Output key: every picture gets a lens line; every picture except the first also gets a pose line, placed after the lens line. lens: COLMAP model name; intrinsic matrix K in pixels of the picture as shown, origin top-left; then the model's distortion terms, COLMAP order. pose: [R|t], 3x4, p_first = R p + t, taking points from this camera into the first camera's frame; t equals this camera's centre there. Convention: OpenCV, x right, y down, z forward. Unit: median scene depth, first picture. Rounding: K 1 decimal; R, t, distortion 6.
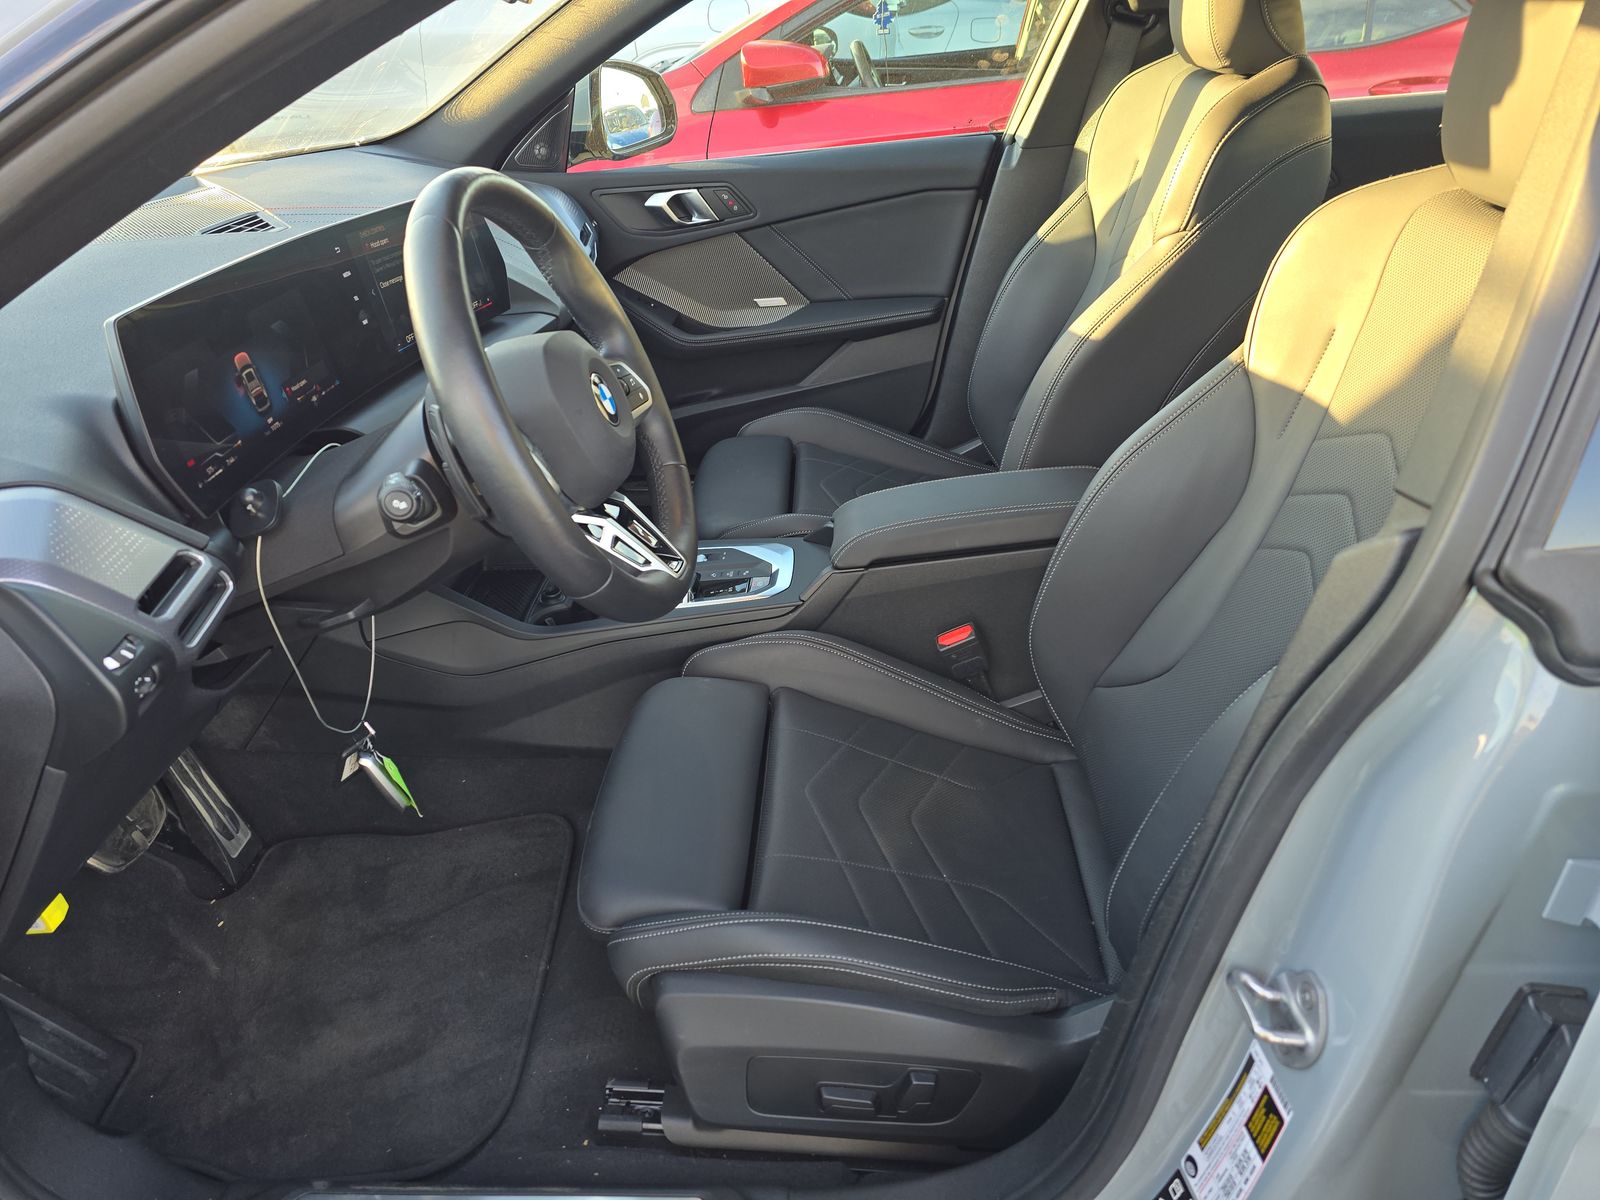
lens RADIAL K [[1057.4, 0, 763.1], [0, 1057.4, 600.5], [0, 0, 1]] dist [0.061302, -0.063520]
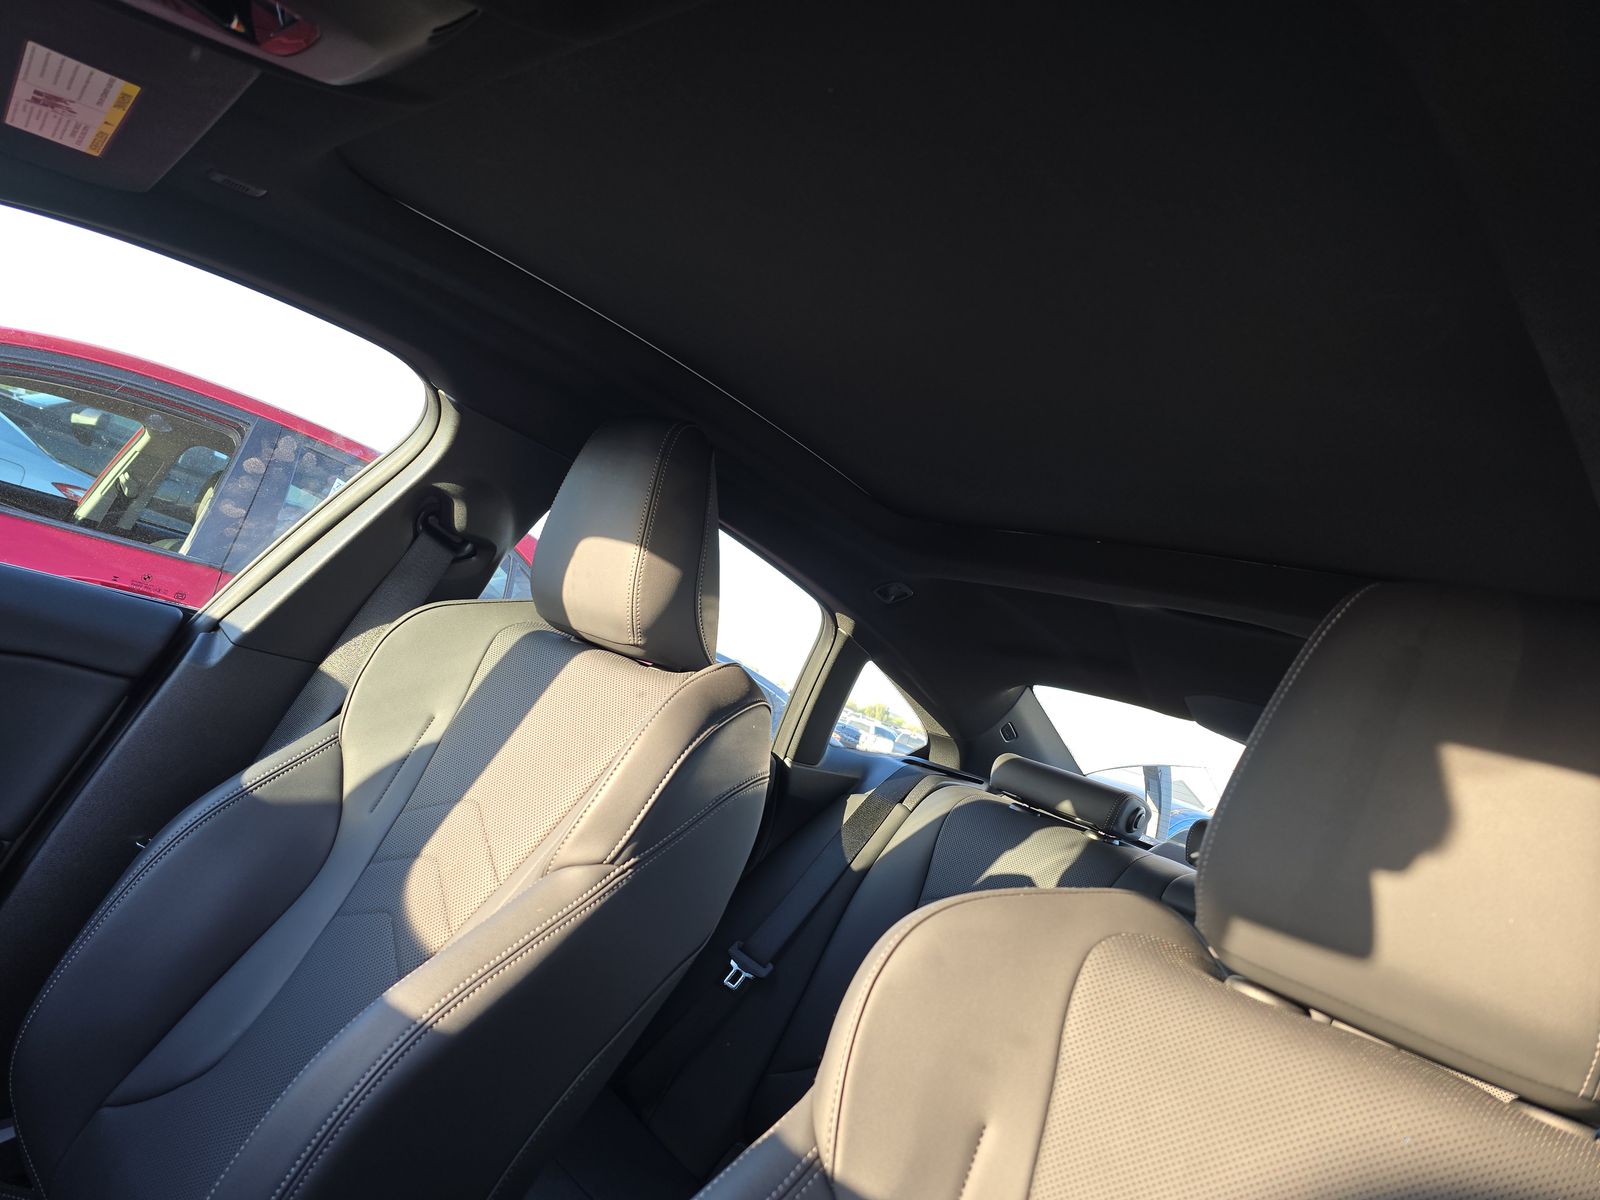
lens RADIAL K [[1057.4, 0, 763.1], [0, 1057.4, 600.5], [0, 0, 1]] dist [0.061302, -0.063520]
pose [[0.601384, 0.333303, 0.726117, -0.044626], [0.042862, 0.894060, -0.445892, -0.154895], [-0.797809, 0.299276, 0.523388, 0.426070]]
